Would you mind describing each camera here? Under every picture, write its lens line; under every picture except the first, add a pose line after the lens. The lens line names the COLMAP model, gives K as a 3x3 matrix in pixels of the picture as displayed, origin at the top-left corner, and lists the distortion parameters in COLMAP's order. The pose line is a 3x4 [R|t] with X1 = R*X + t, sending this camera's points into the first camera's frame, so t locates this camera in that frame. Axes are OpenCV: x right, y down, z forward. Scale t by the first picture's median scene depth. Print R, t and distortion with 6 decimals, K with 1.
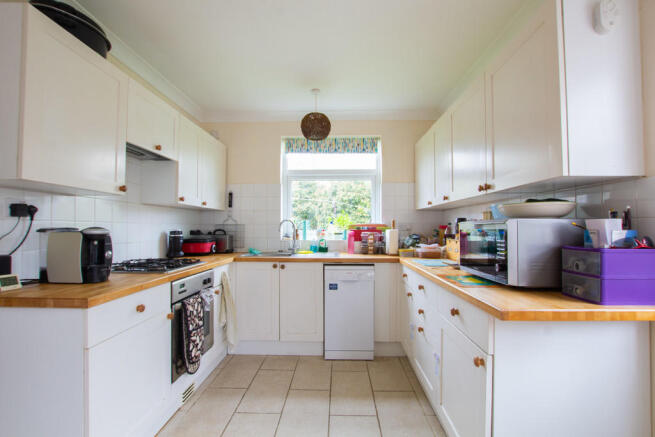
lens RADIAL K [[306.1, 0, 332.9], [0, 306.1, 222.0], [0, 0, 1]] dist [-0.028919, -0.001102]
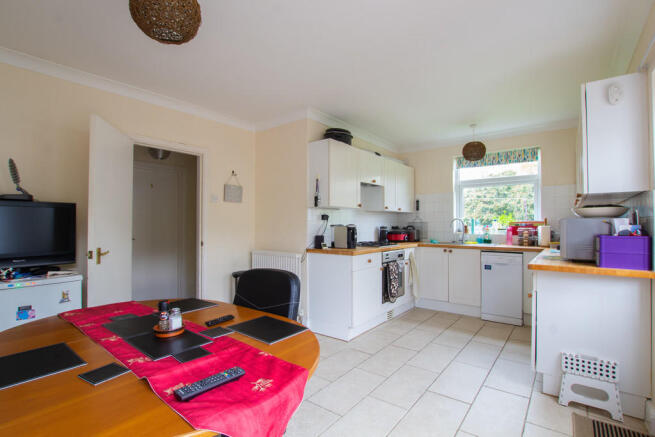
lens RADIAL K [[306.1, 0, 330.5], [0, 306.1, 220.8], [0, 0, 1]] dist [-0.028919, -0.001102]
pose [[0.798972, -0.009382, -0.601296, 0.253660], [0.012297, 0.999924, 0.000738, -0.006778], [0.601243, -0.007984, 0.799026, -0.504791]]
